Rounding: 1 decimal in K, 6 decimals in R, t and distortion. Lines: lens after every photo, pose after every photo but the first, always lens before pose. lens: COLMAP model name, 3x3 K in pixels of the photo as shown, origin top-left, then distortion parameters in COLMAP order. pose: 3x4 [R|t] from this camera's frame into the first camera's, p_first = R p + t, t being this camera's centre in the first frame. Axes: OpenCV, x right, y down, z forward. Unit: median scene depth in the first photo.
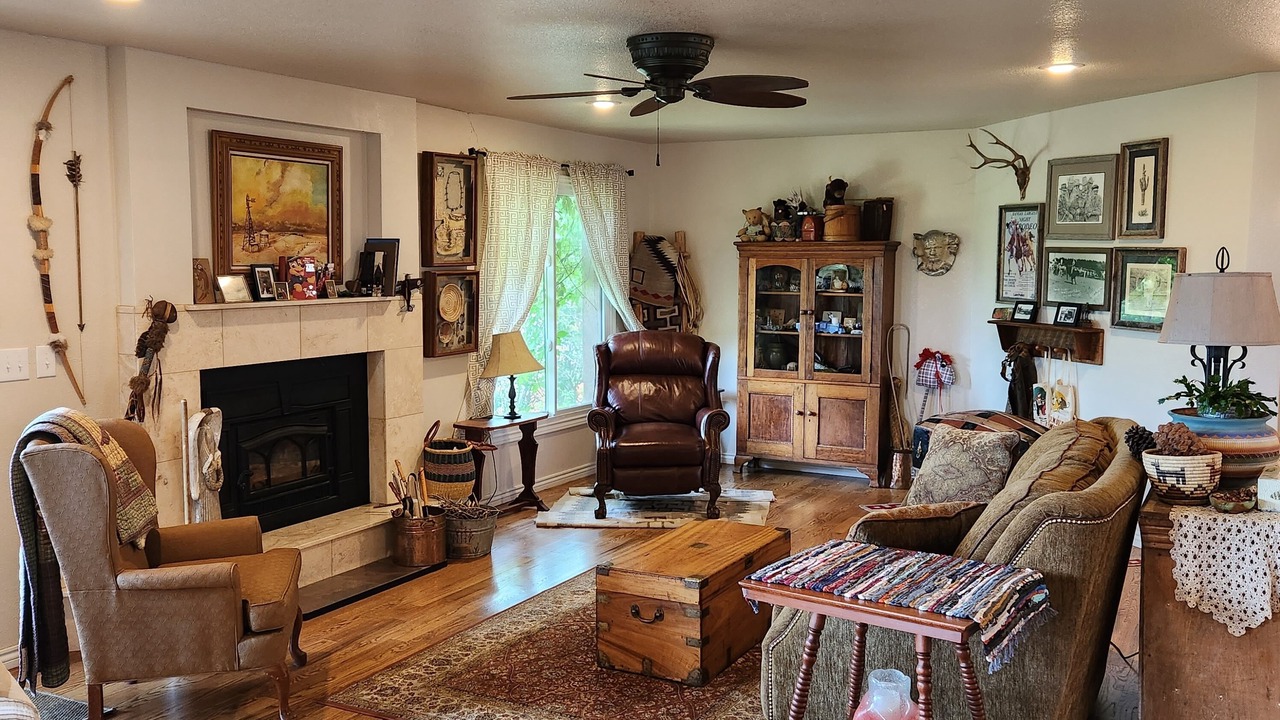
lens RADIAL K [[1136.6, 0, 647.8], [0, 1136.6, 363.3], [0, 0, 1]] dist [0.088299, -0.078881]
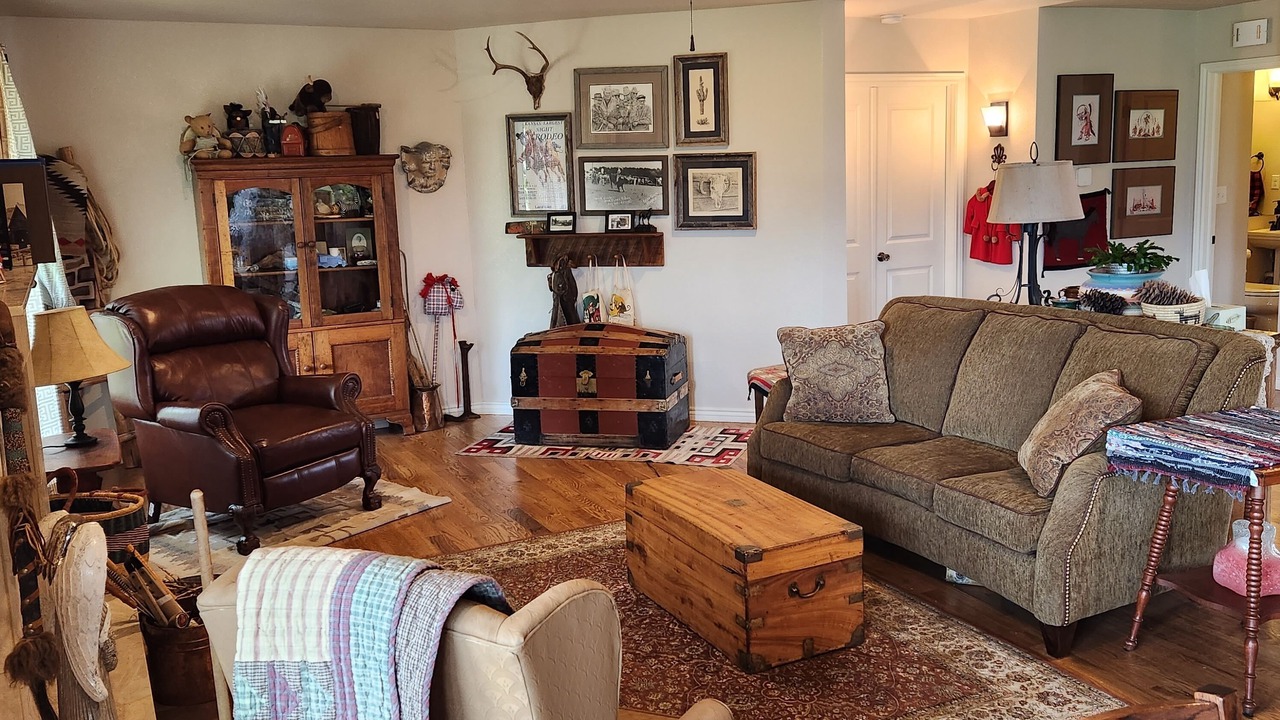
lens RADIAL K [[1136.6, 0, 645.4], [0, 1136.6, 354.5], [0, 0, 1]] dist [0.088299, -0.078881]
pose [[0.574824, -0.162074, 0.802066, -0.482176], [0.114794, 0.986467, 0.117066, -0.043414], [-0.810185, 0.024780, 0.585650, 0.396444]]
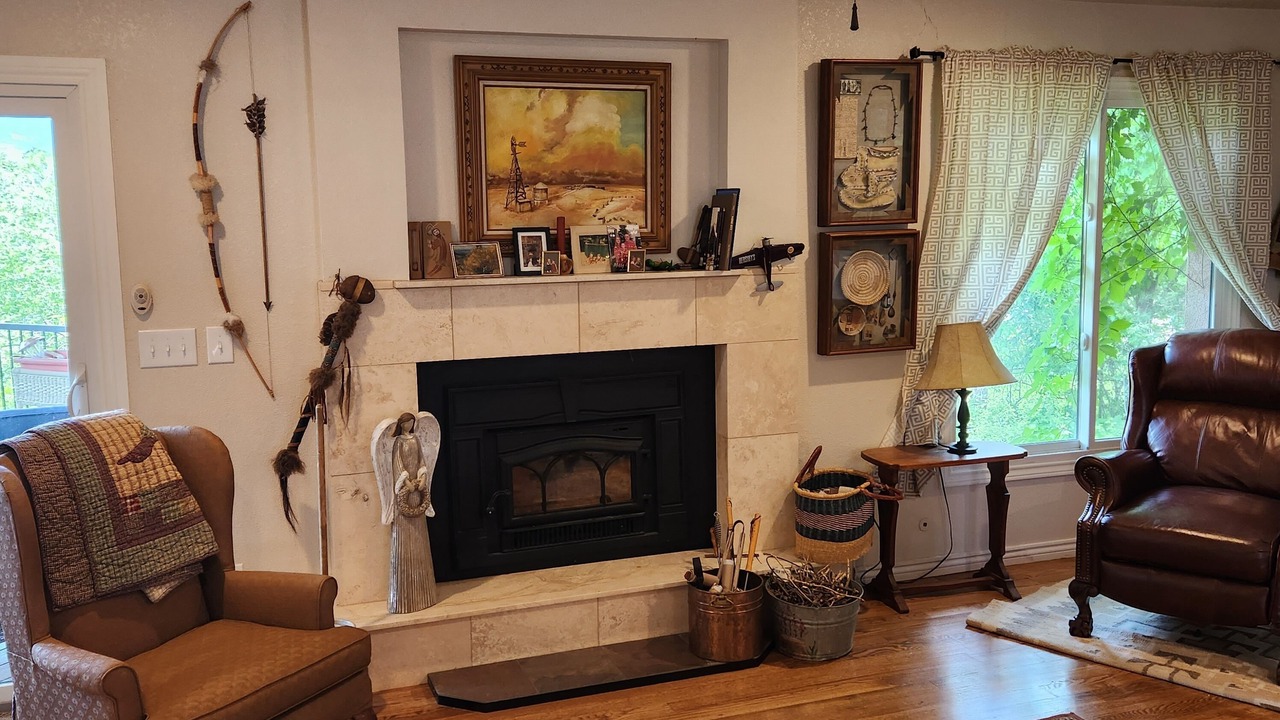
lens RADIAL K [[1136.6, 0, 640.3], [0, 1136.6, 352.4], [0, 0, 1]] dist [0.088299, -0.078881]
pose [[0.744559, 0.073874, -0.663457, 0.192527], [-0.048590, 0.997219, 0.056508, -0.041318], [0.665786, -0.009836, 0.746078, 0.398981]]
